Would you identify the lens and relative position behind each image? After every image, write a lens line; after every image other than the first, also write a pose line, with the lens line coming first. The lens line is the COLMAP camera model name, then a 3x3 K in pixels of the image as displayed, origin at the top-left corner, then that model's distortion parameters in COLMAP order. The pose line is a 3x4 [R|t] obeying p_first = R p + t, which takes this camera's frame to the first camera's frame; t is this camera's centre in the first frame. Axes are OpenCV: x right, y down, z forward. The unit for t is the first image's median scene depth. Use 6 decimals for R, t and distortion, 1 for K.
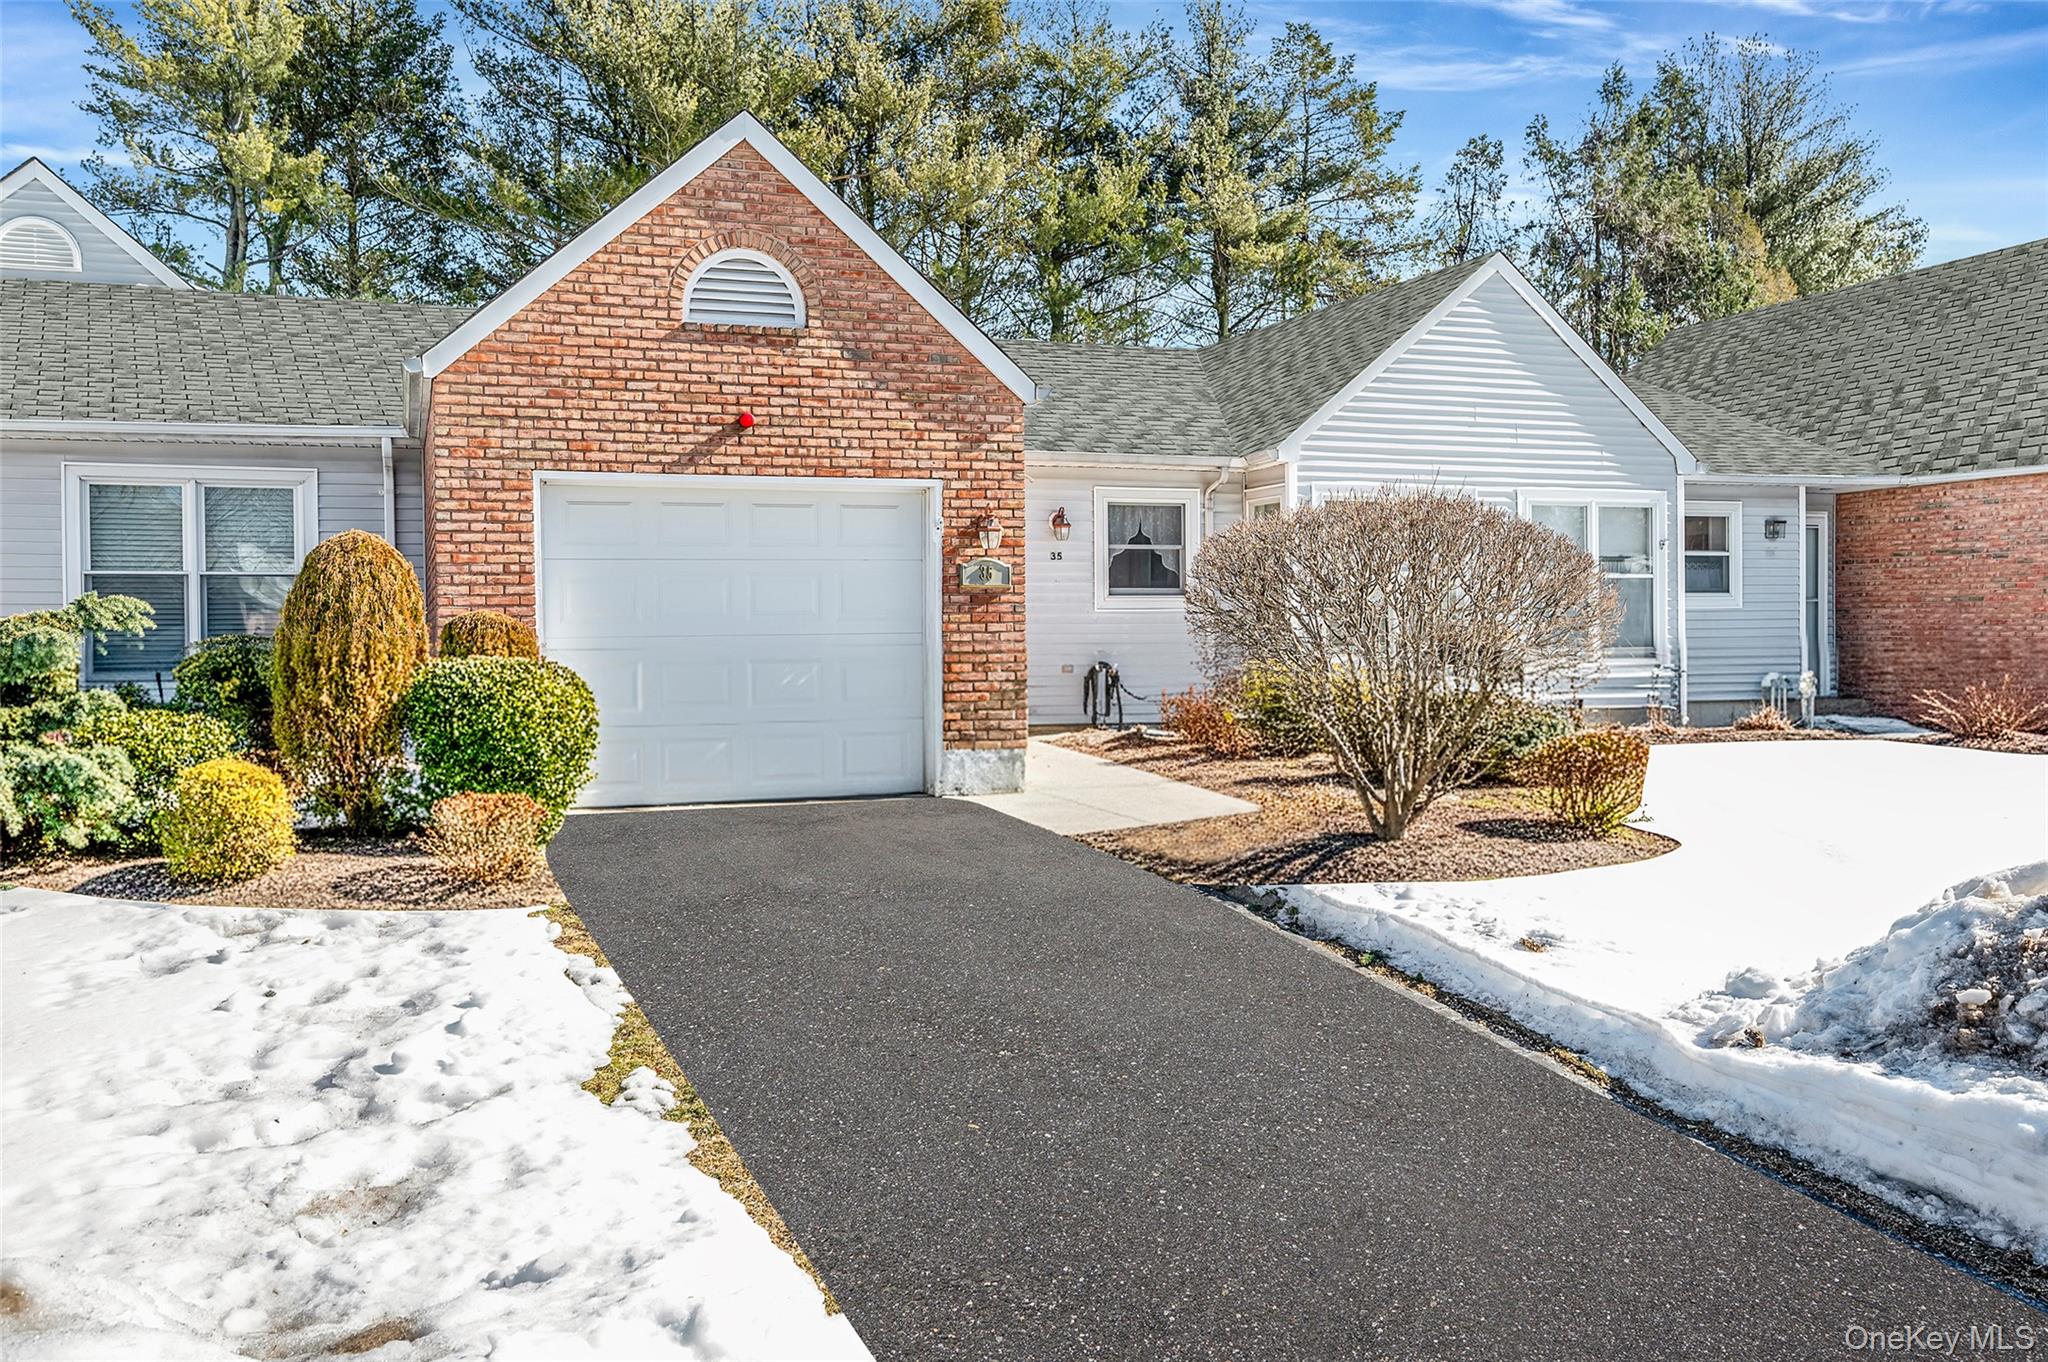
lens RADIAL K [[1694.5, 0, 1013.8], [0, 1694.5, 651.5], [0, 0, 1]] dist [-0.002446, -0.001614]
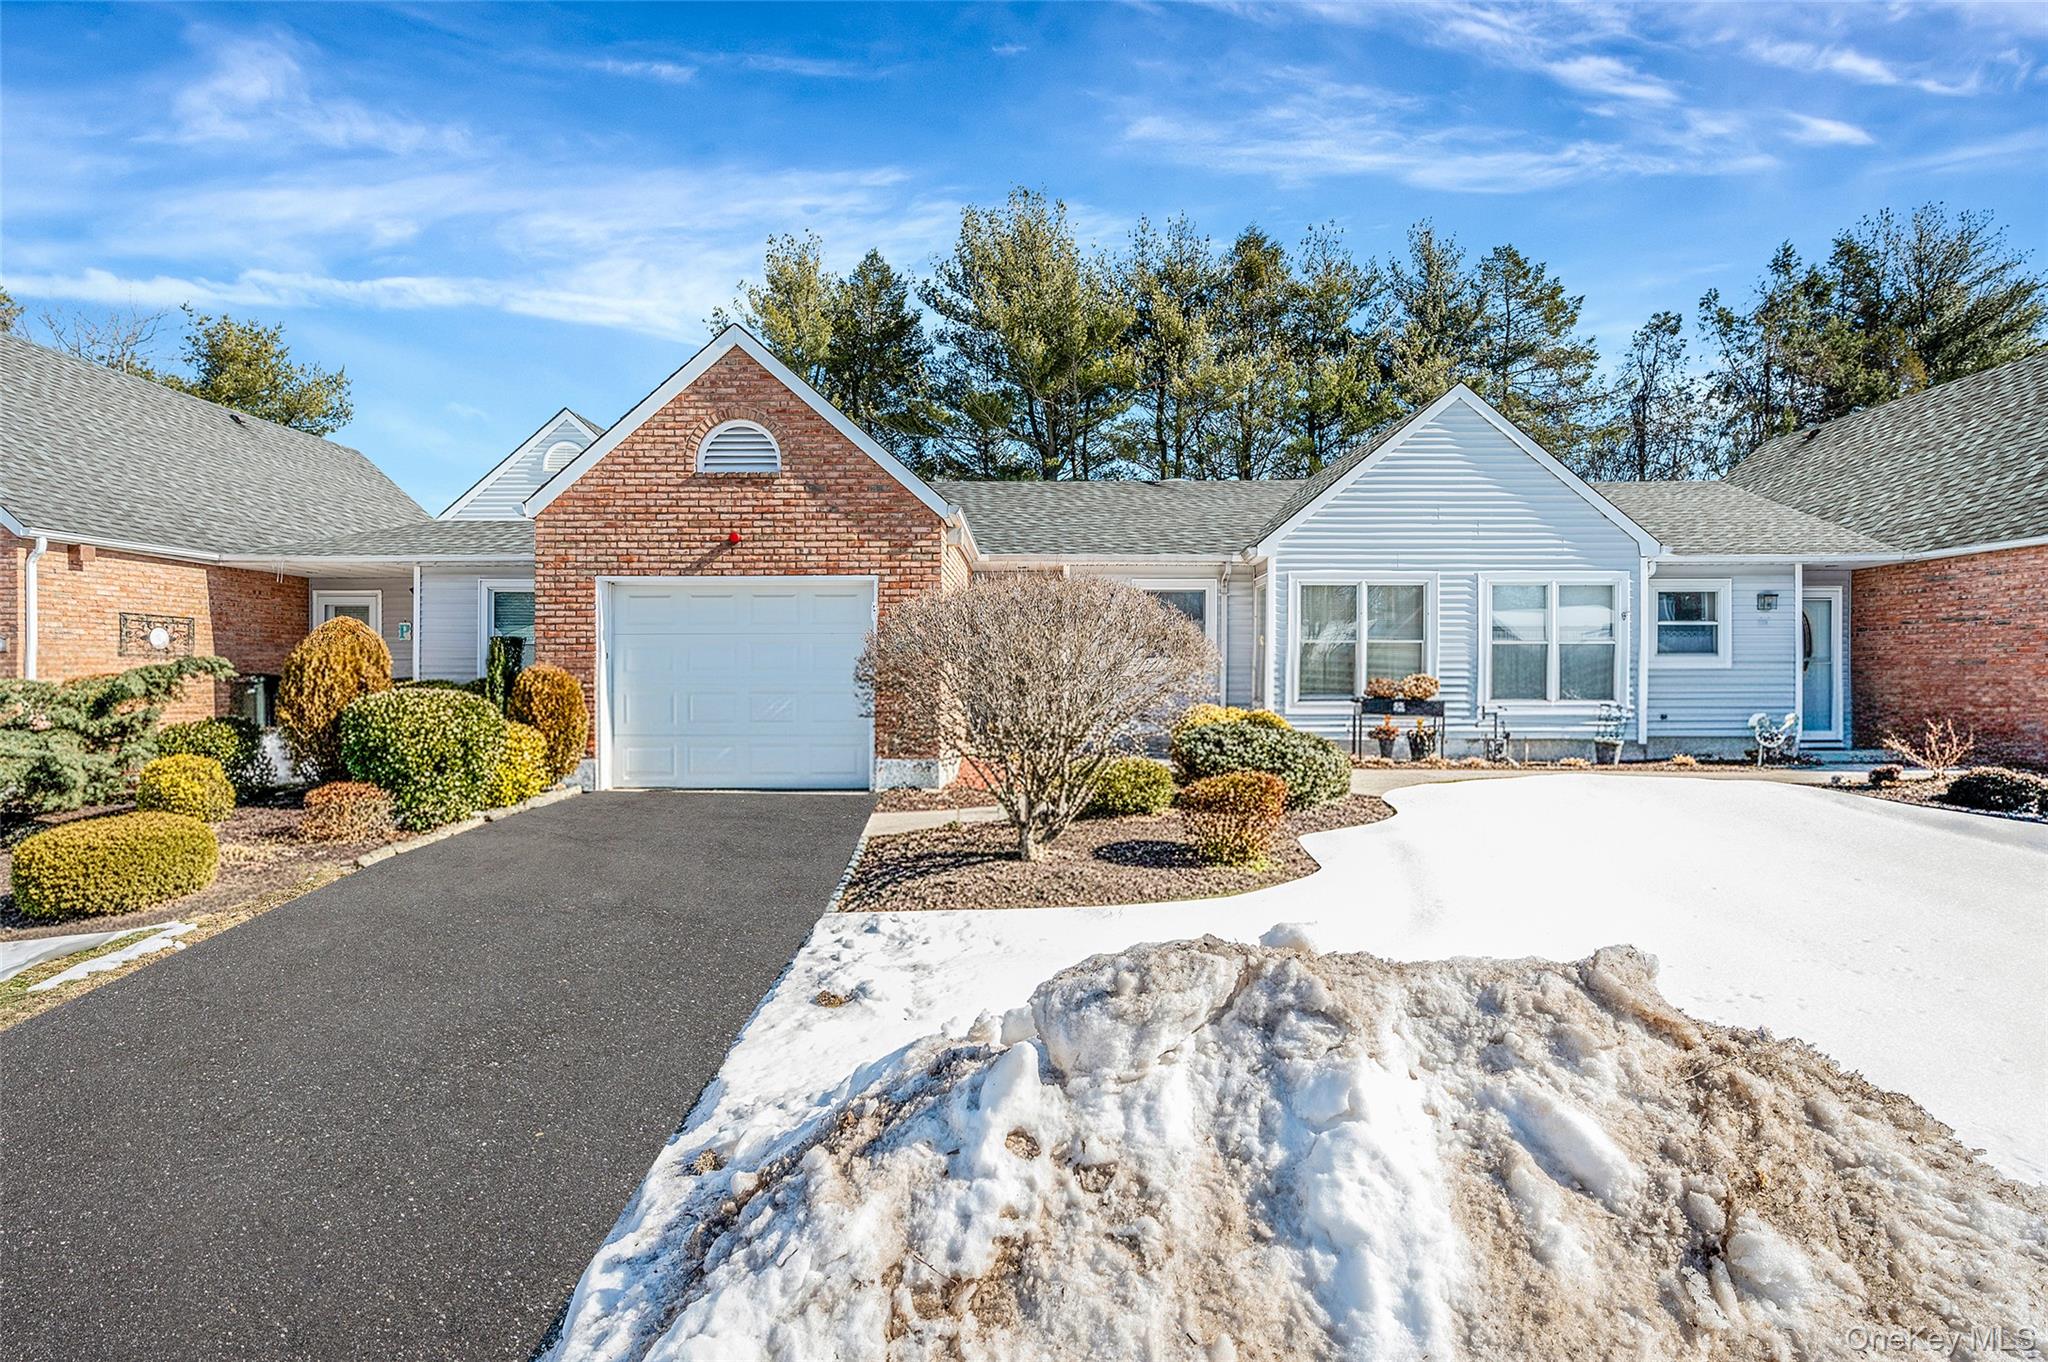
lens RADIAL K [[1026.4, 0, 1024.0], [0, 1026.4, 681.0], [0, 0, 1]] dist [-0.002719, 0.000159]
pose [[0.932618, 0.010337, -0.360717, 0.273732], [-0.013105, 0.999900, -0.005230, -0.008747], [0.360627, 0.009605, 0.932661, 0.190519]]
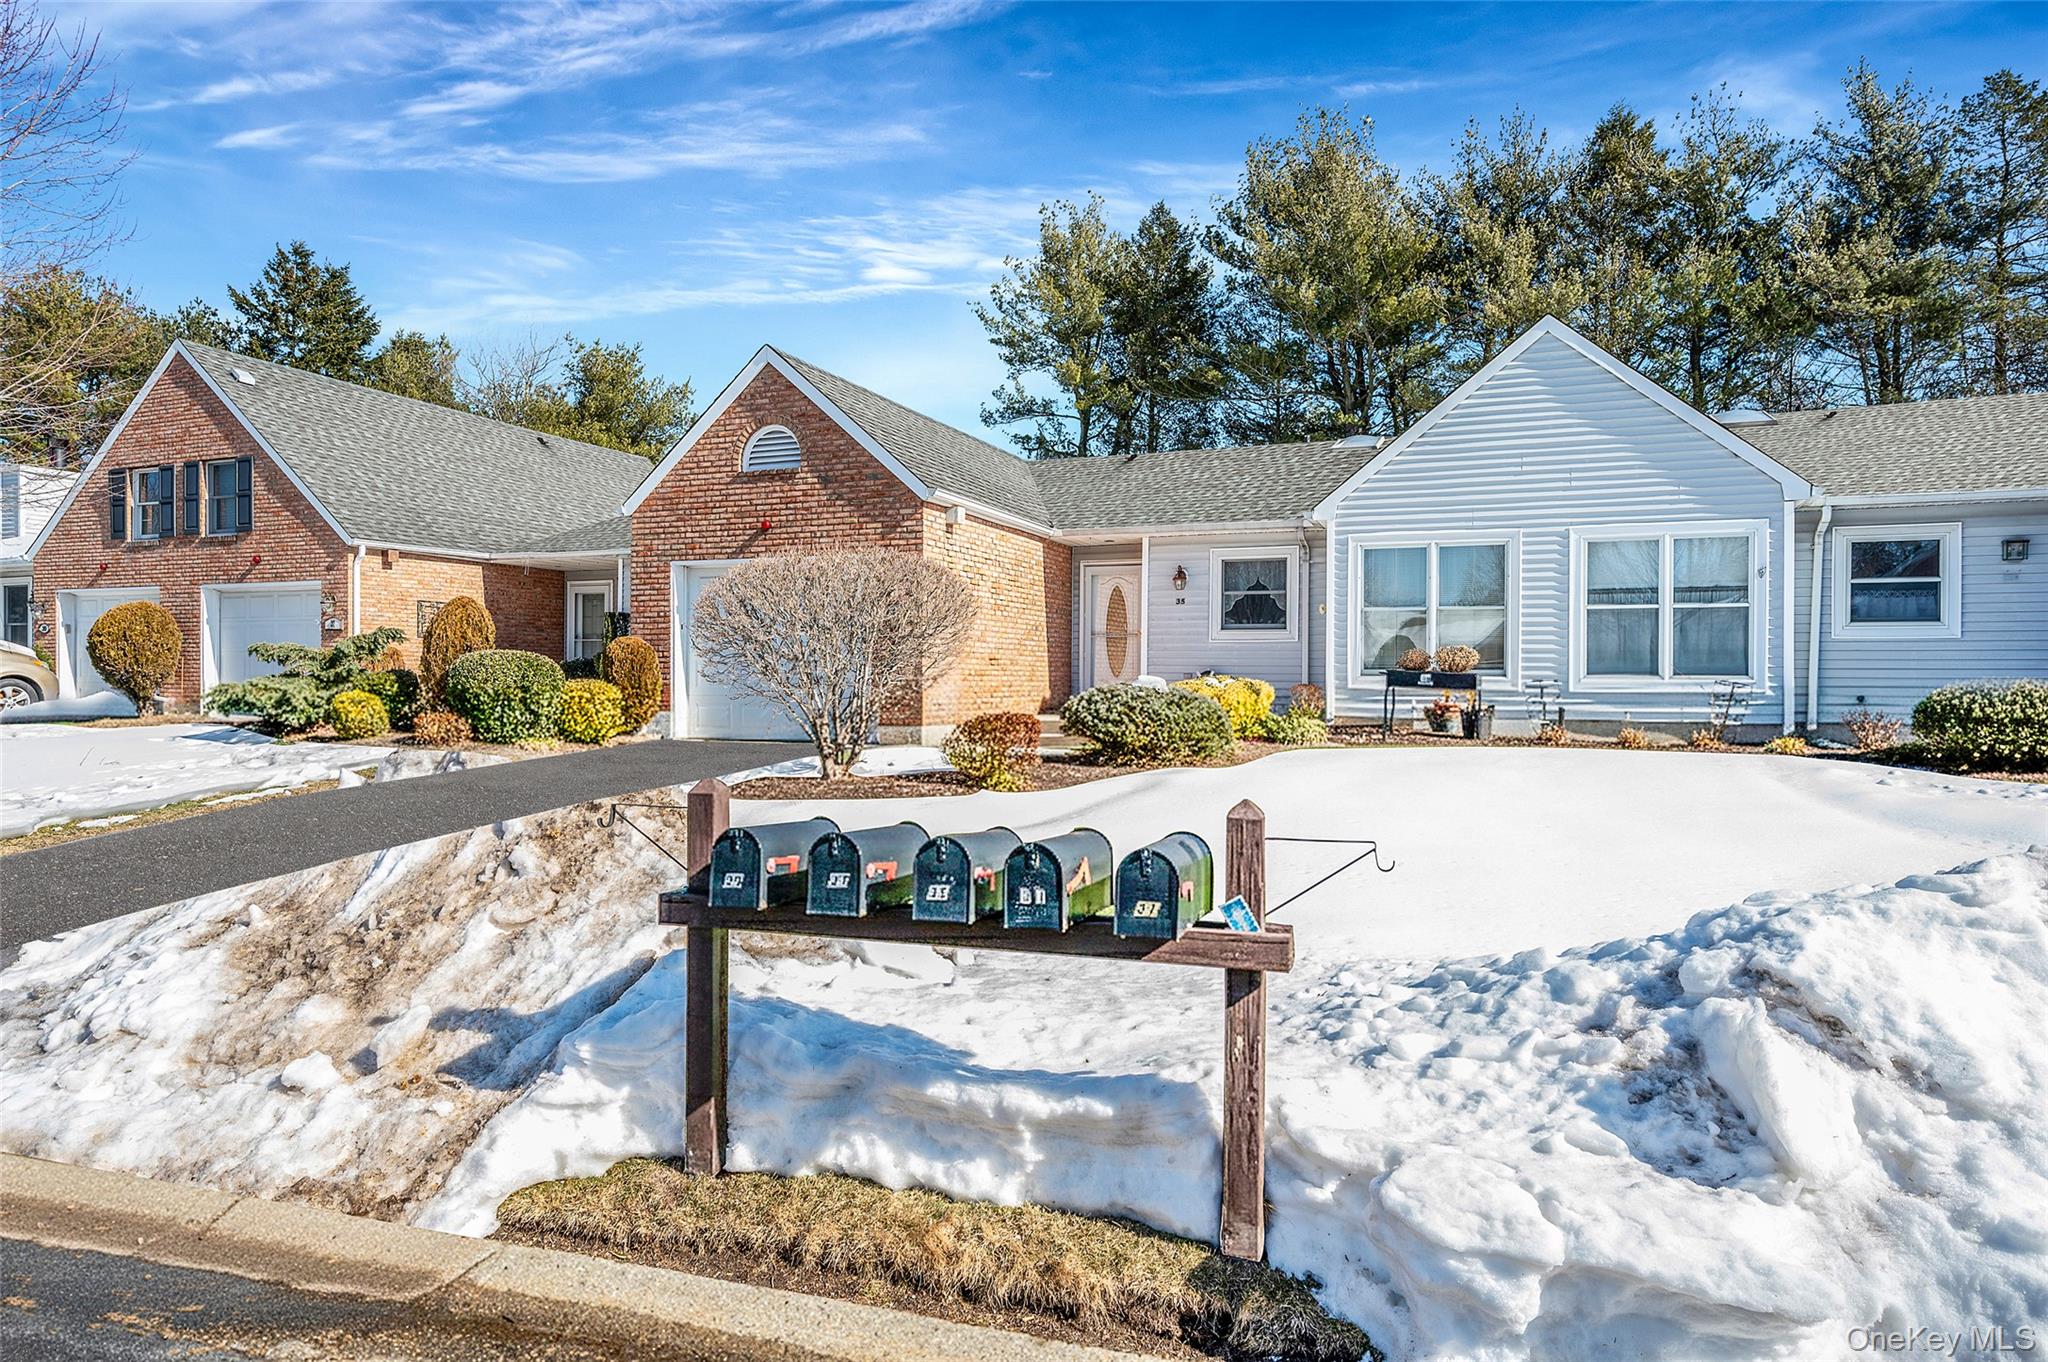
lens RADIAL K [[1207.7, 0, 1020.6], [0, 1207.7, 662.9], [0, 0, 1]] dist [-0.001166, 0.001628]
pose [[0.728853, 0.006387, -0.684640, 0.605317], [-0.020935, 0.999697, -0.012961, 0.008813], [0.684350, 0.023779, 0.728766, 0.204455]]
